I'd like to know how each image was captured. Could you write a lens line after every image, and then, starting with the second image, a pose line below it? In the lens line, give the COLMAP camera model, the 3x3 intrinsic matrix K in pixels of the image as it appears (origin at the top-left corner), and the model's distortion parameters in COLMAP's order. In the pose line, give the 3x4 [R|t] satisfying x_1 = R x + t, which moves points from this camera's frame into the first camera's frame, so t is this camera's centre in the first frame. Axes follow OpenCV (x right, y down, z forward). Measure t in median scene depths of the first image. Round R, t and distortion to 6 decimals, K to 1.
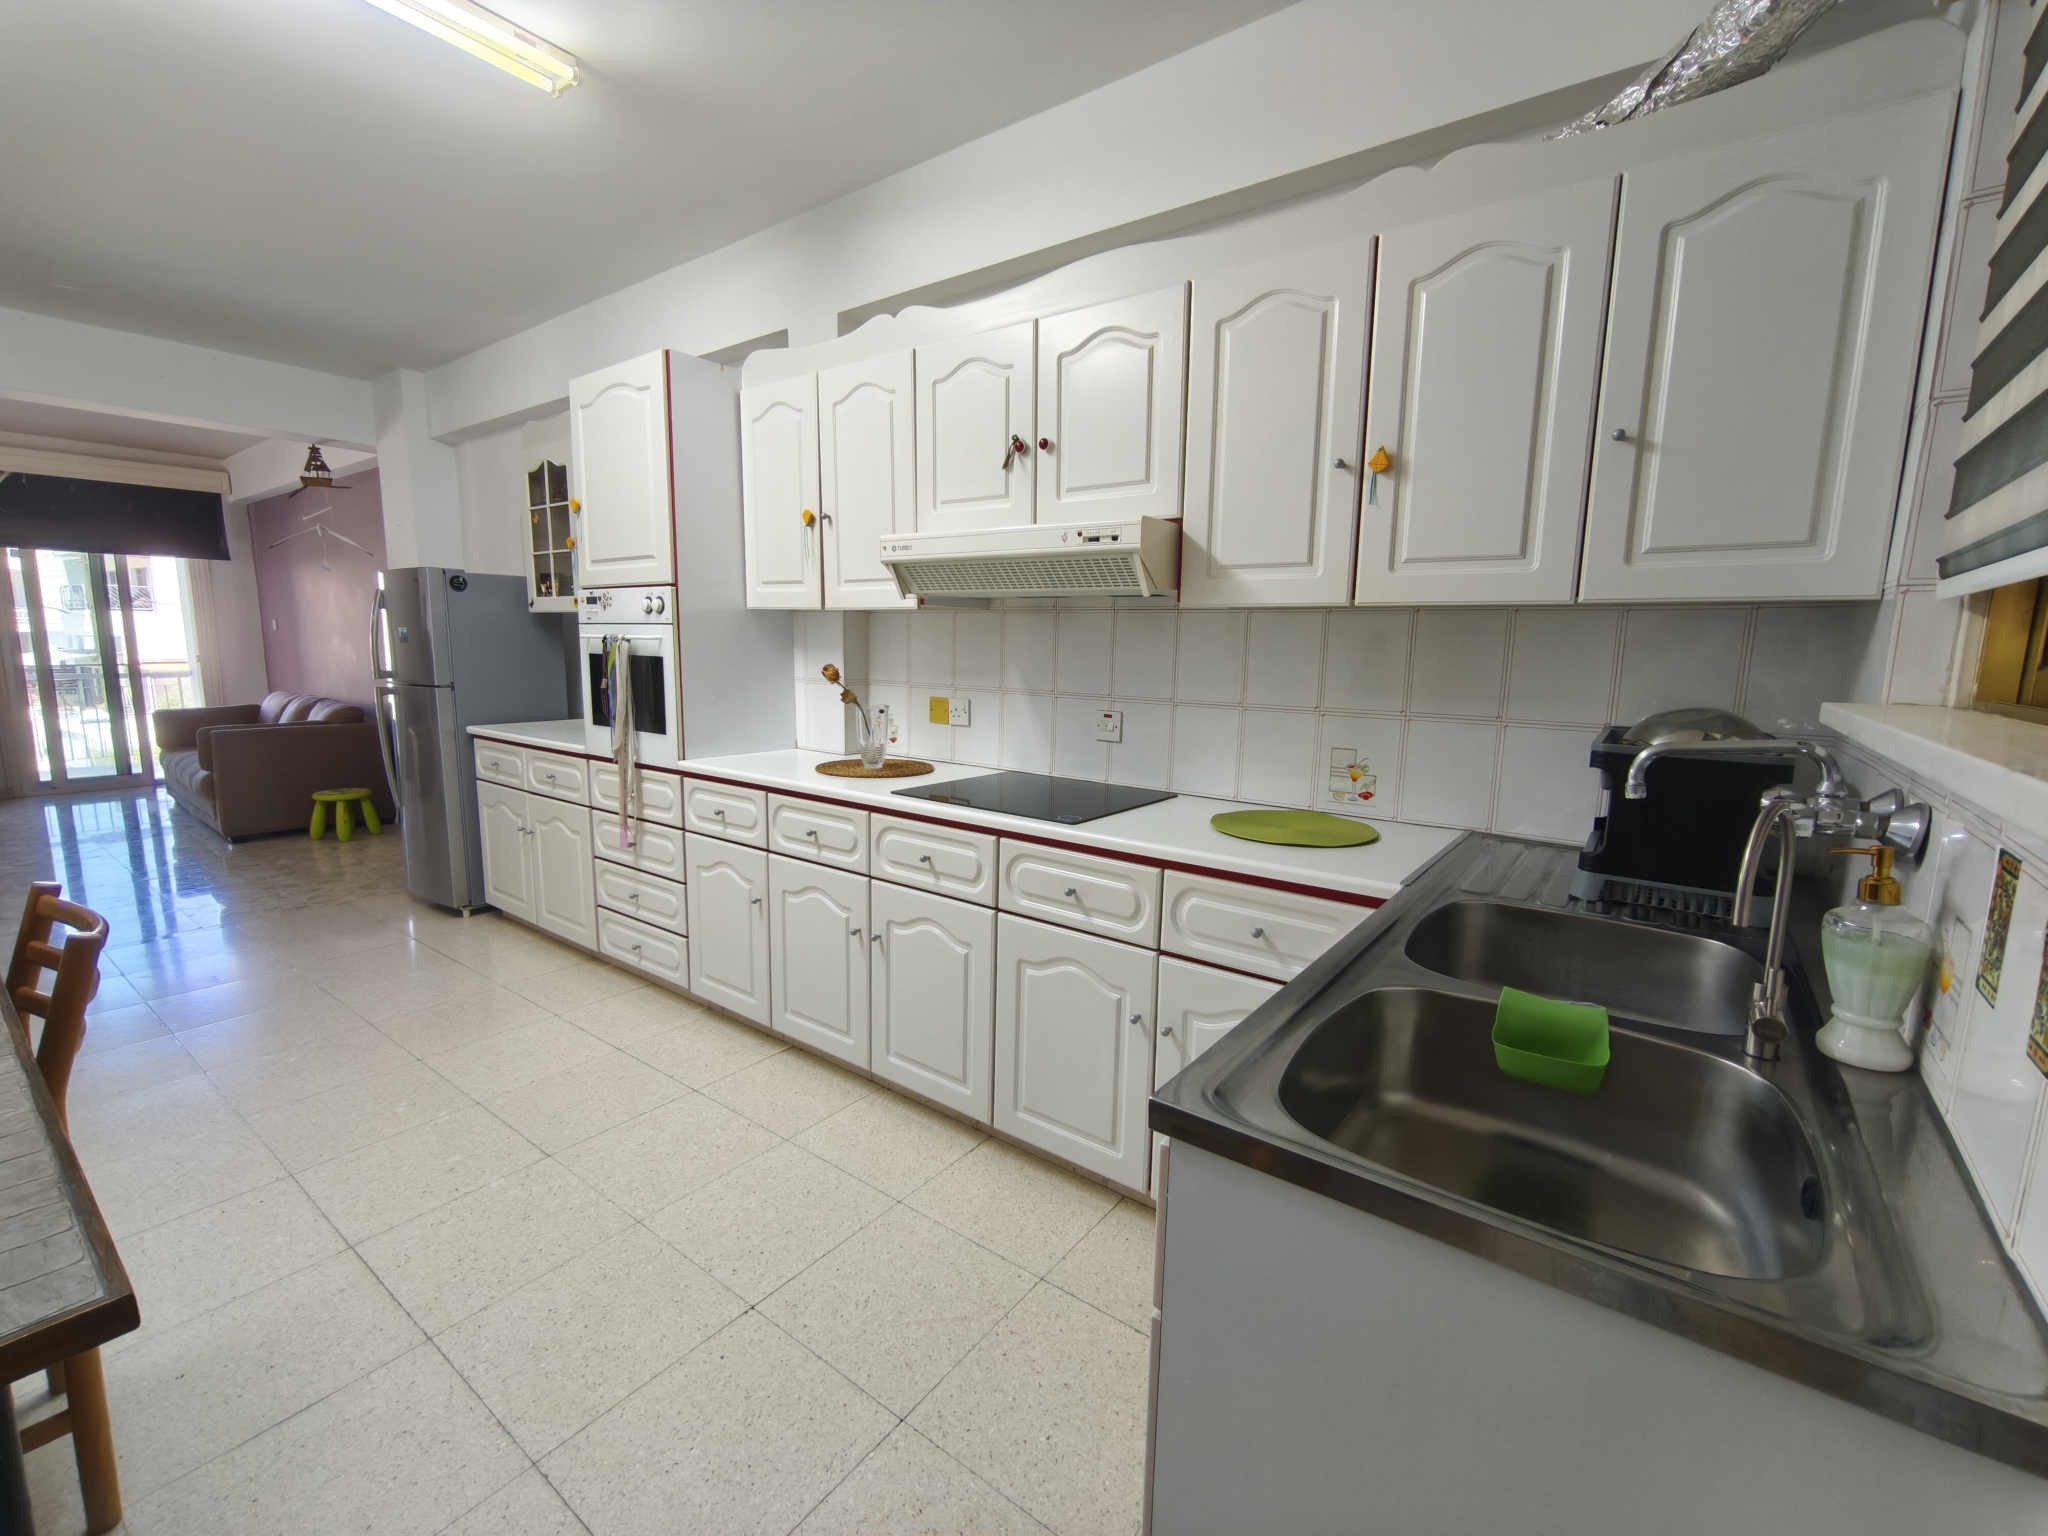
lens RADIAL K [[871.2, 0, 1019.5], [0, 871.2, 764.3], [0, 0, 1]] dist [0.000620, -0.000782]
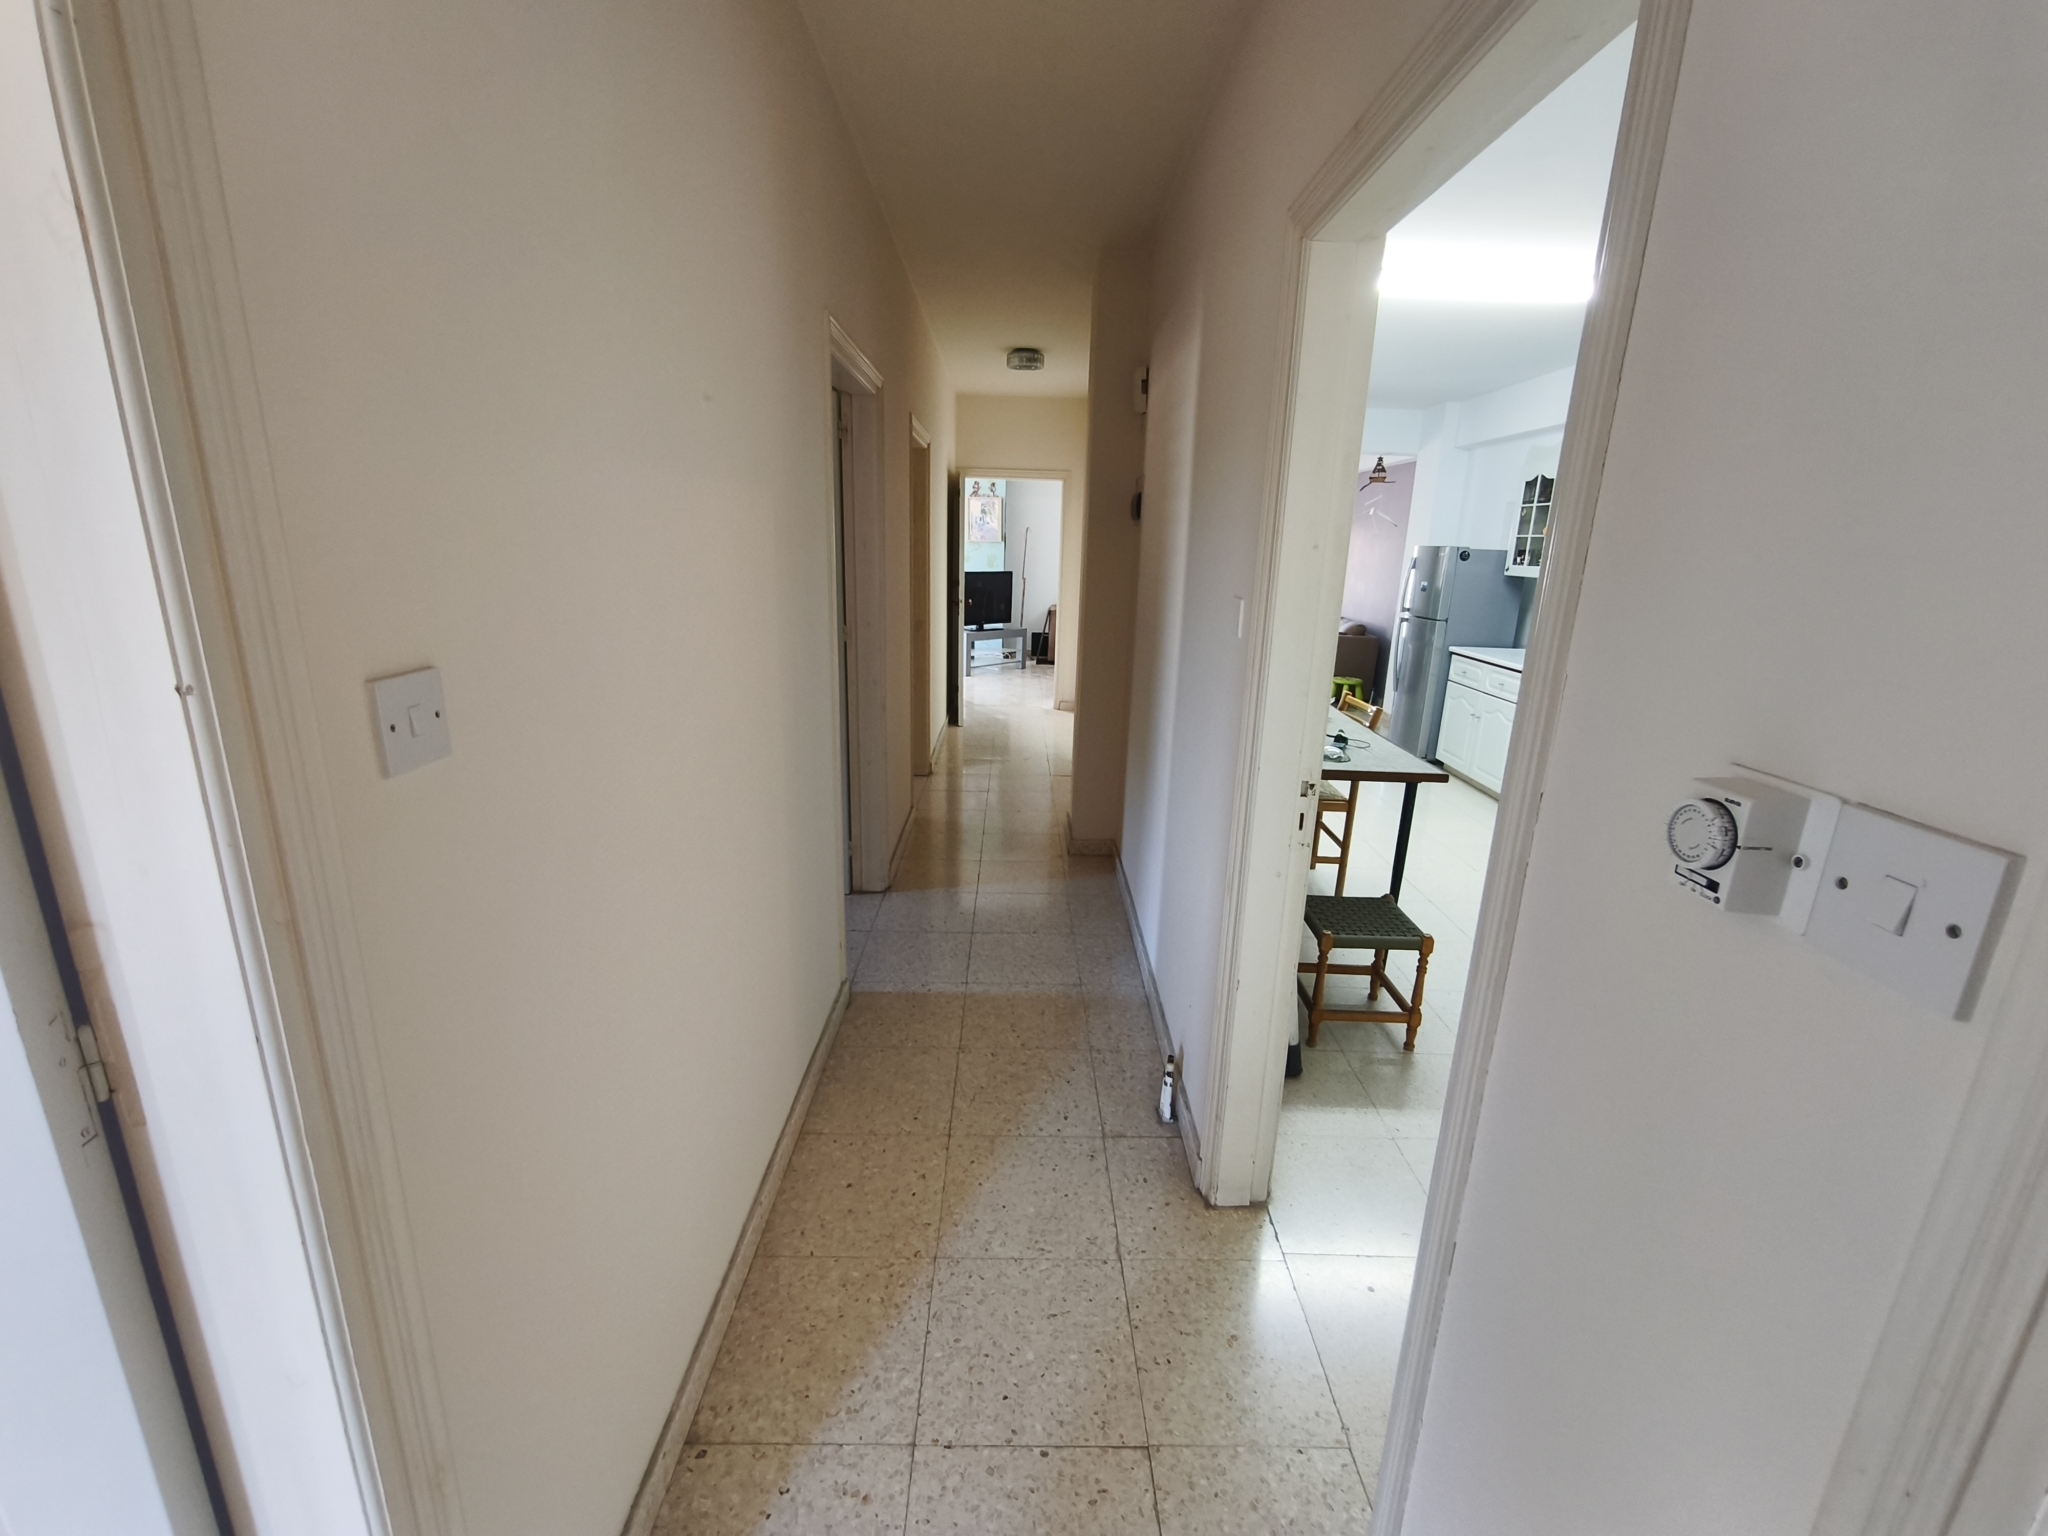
lens RADIAL K [[871.2, 0, 1025.8], [0, 871.2, 768.3], [0, 0, 1]] dist [0.000620, -0.000782]
pose [[0.587975, 0.209790, -0.781200, 0.203798], [-0.138107, 0.977637, 0.158596, 0.028693], [0.797002, 0.014639, 0.603799, -0.580450]]
